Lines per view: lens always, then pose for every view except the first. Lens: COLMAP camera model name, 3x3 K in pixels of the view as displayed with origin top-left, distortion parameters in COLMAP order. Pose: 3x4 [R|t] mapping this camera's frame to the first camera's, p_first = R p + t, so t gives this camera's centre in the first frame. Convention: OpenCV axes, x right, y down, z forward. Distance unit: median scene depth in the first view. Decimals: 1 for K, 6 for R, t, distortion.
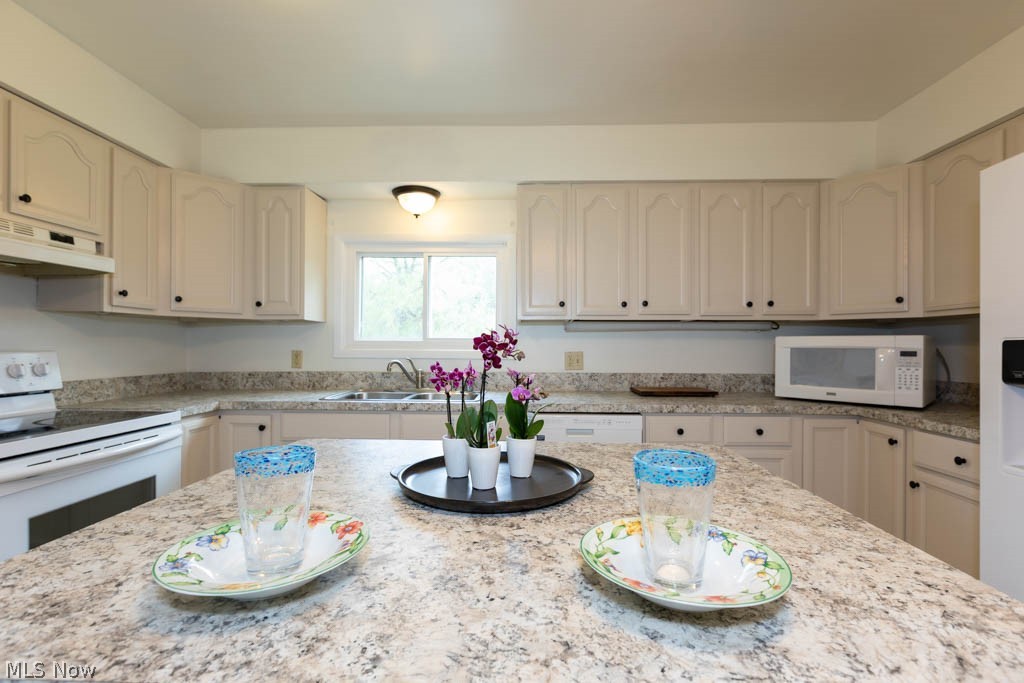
lens RADIAL K [[468.7, 0, 512.3], [0, 468.7, 344.0], [0, 0, 1]] dist [0.002426, -0.000612]
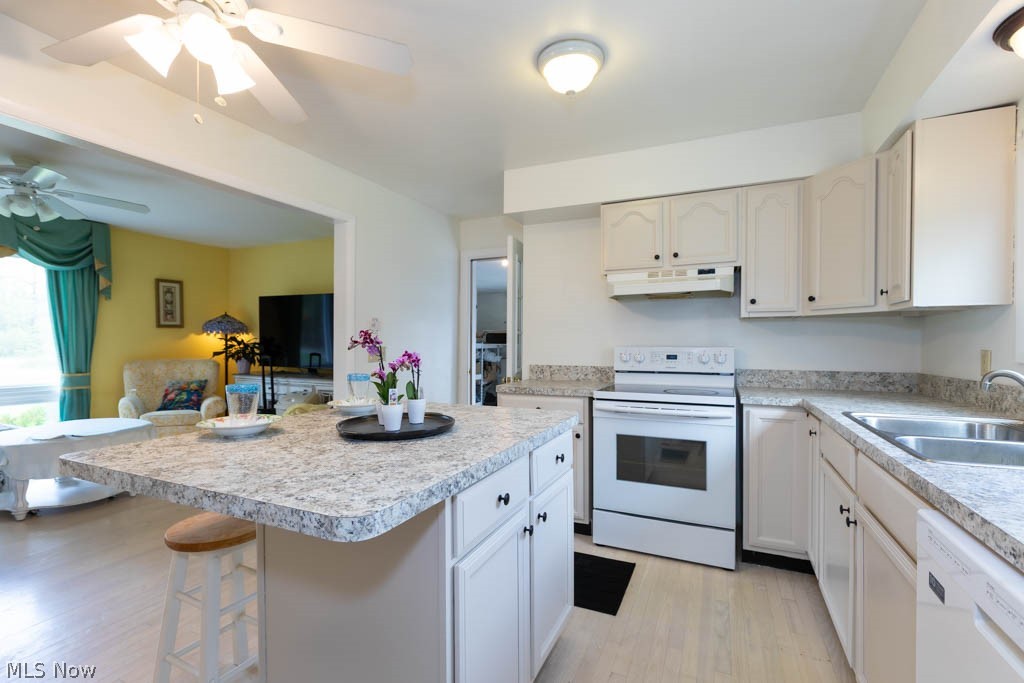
lens RADIAL K [[451.0, 0, 512.0], [0, 451.0, 341.5], [0, 0, 1]] dist [0.000854, 0.000114]
pose [[-0.376978, -0.005332, -0.926207, 0.497662], [0.001378, 0.999979, -0.006318, 0.005732], [0.926221, -0.003658, -0.376963, 0.789907]]
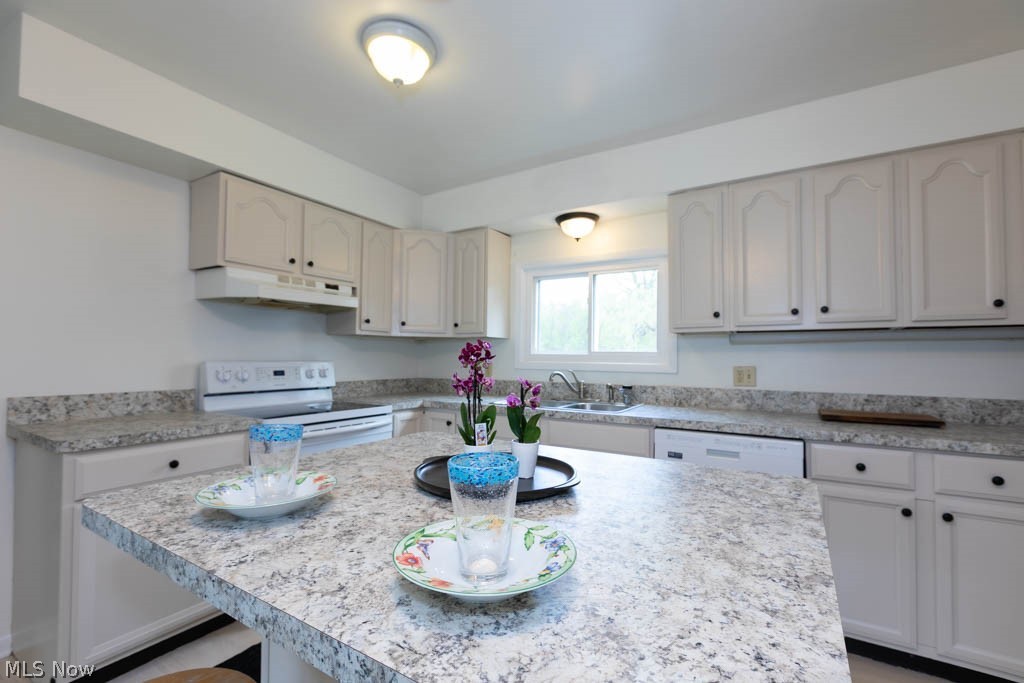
lens RADIAL K [[451.0, 0, 512.0], [0, 451.0, 341.5], [0, 0, 1]] dist [0.000854, 0.000114]
pose [[0.867241, -0.015134, -0.497659, 0.218983], [-0.002986, 0.999362, -0.035596, 0.001478], [0.497880, 0.032356, 0.866642, 0.026765]]
